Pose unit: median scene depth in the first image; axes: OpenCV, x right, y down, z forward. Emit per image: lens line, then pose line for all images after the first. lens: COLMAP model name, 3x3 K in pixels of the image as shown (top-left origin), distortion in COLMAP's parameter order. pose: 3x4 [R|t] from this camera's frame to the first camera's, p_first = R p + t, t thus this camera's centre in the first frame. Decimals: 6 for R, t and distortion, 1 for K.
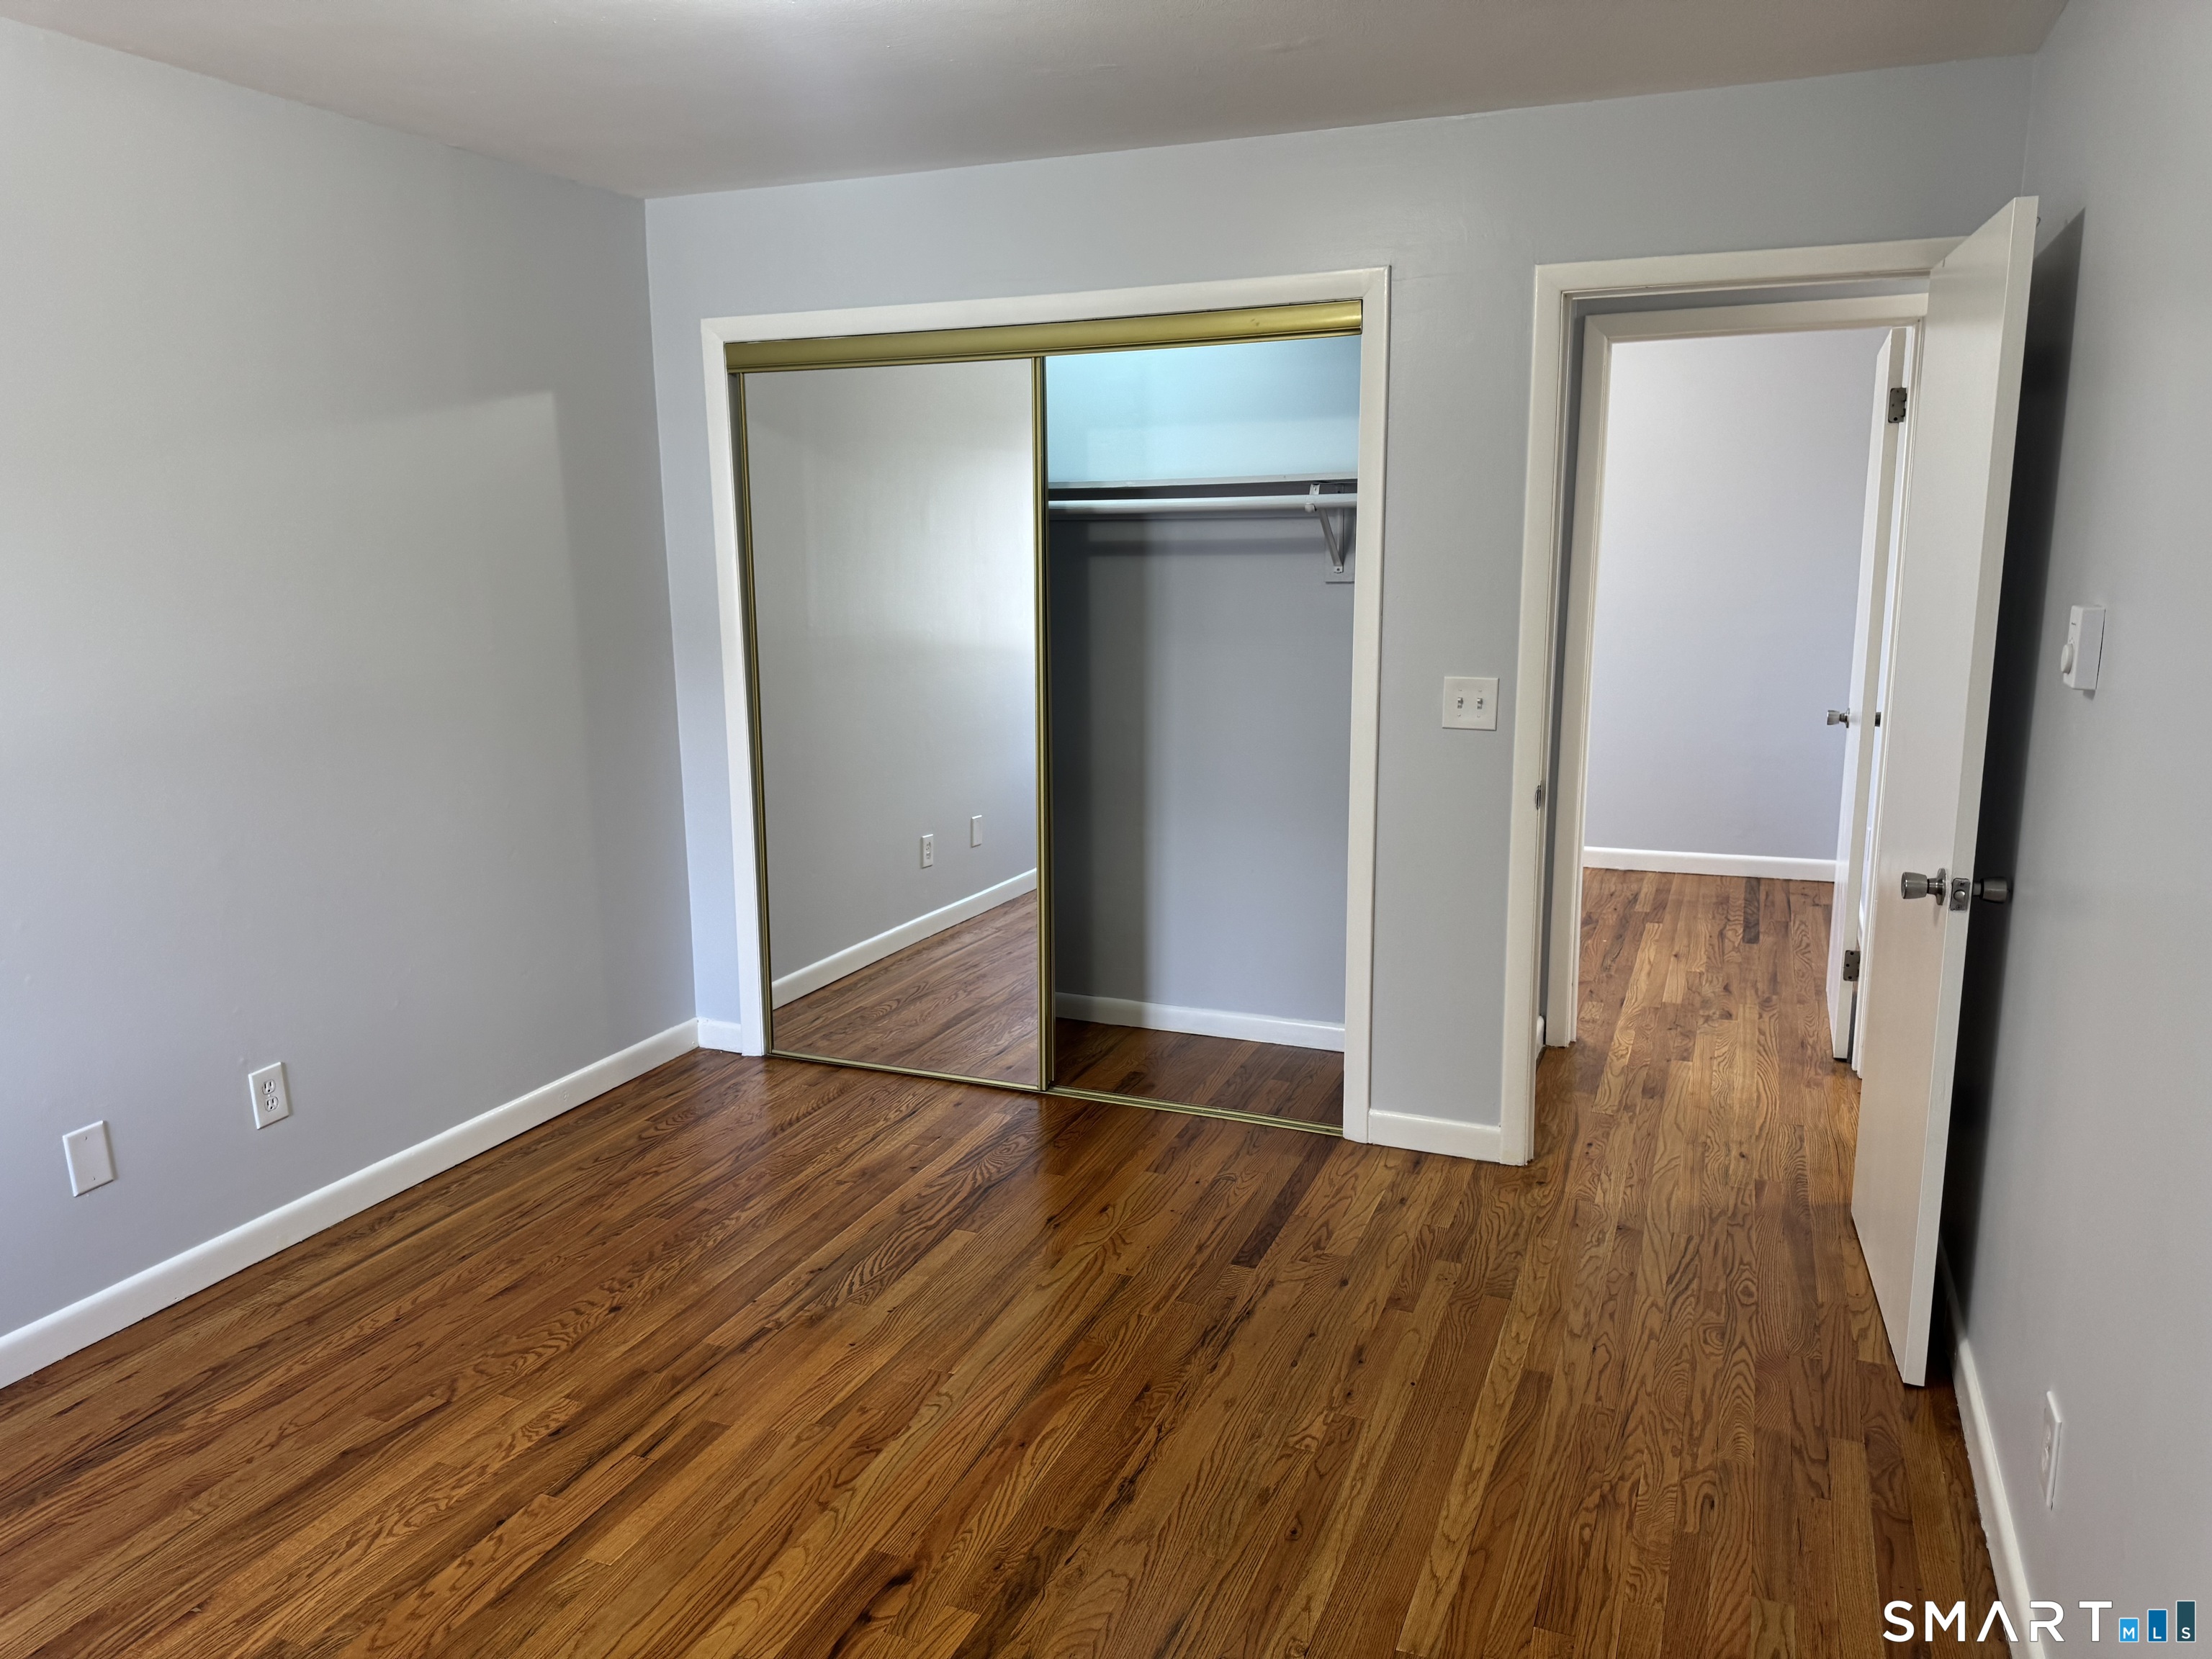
lens RADIAL K [[1521.7, 0, 1106.0], [0, 1521.7, 829.5], [0, 0, 1]] dist [0.024459, -0.034059]
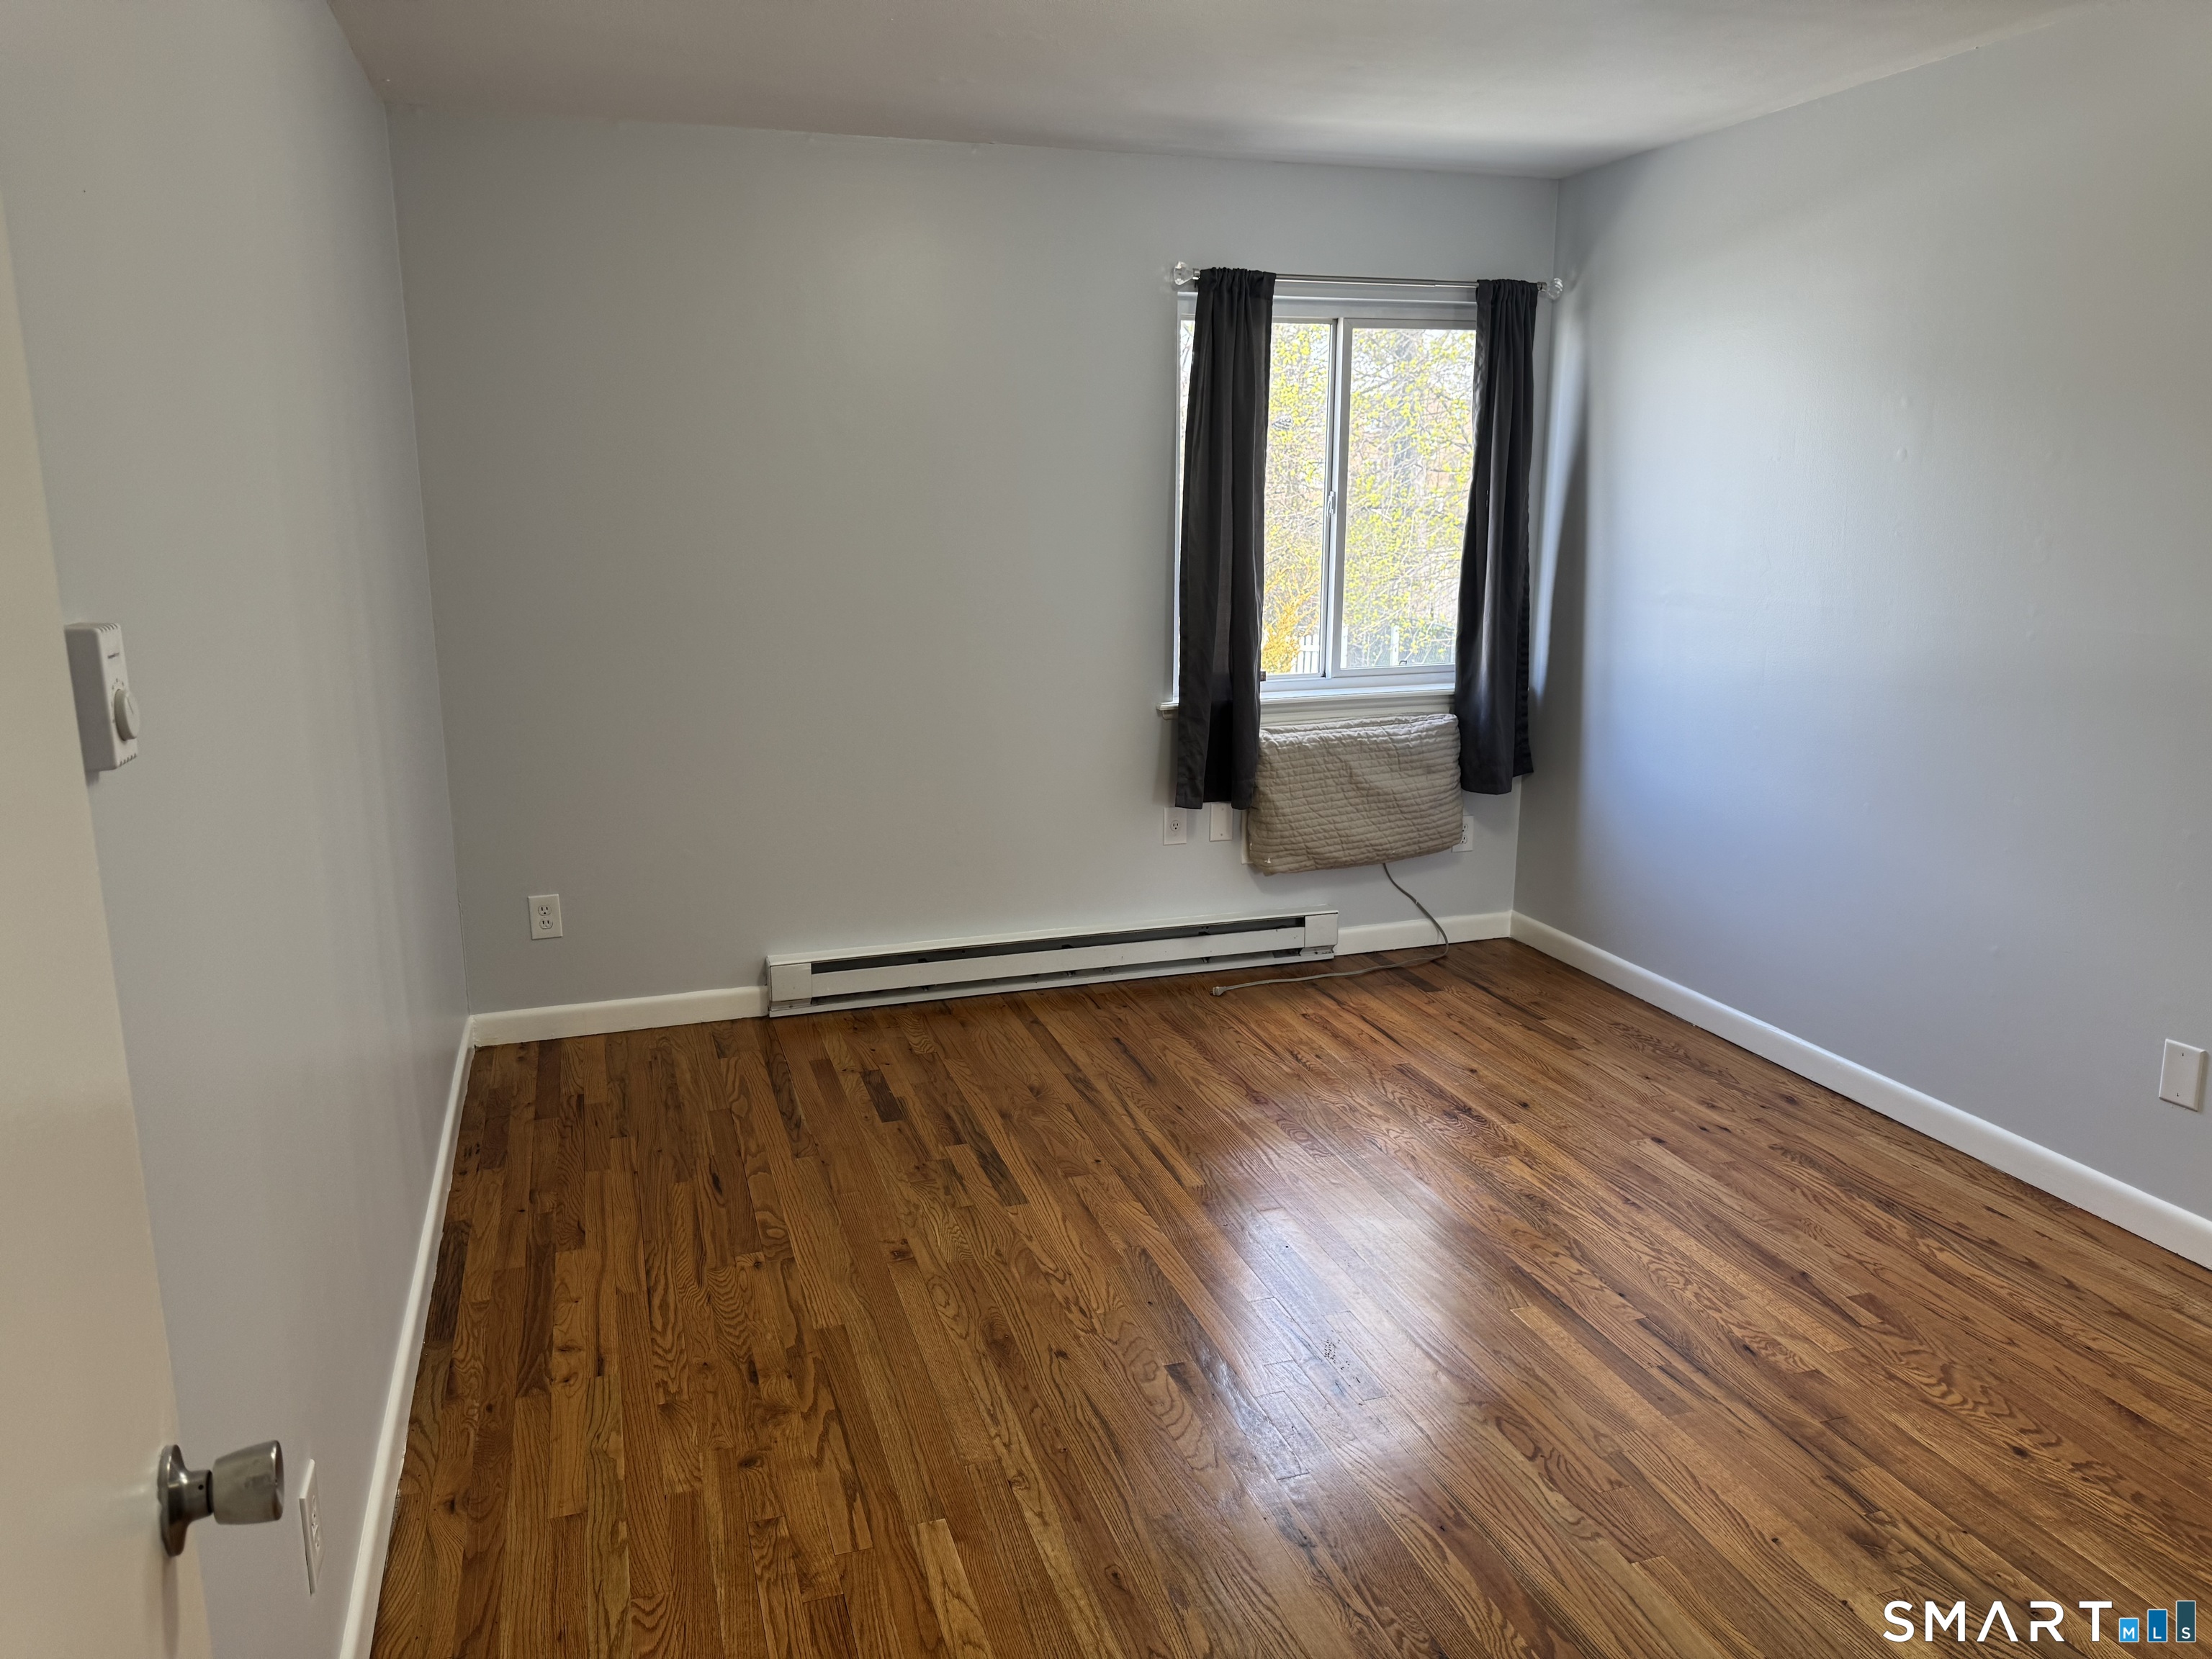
lens RADIAL K [[1521.7, 0, 1106.0], [0, 1521.7, 829.5], [0, 0, 1]] dist [0.024459, -0.034059]
pose [[-0.746457, 0.159885, -0.645941, 0.602706], [-0.116078, 0.924536, 0.362985, -0.265800], [0.655232, 0.345933, -0.671567, 1.356232]]
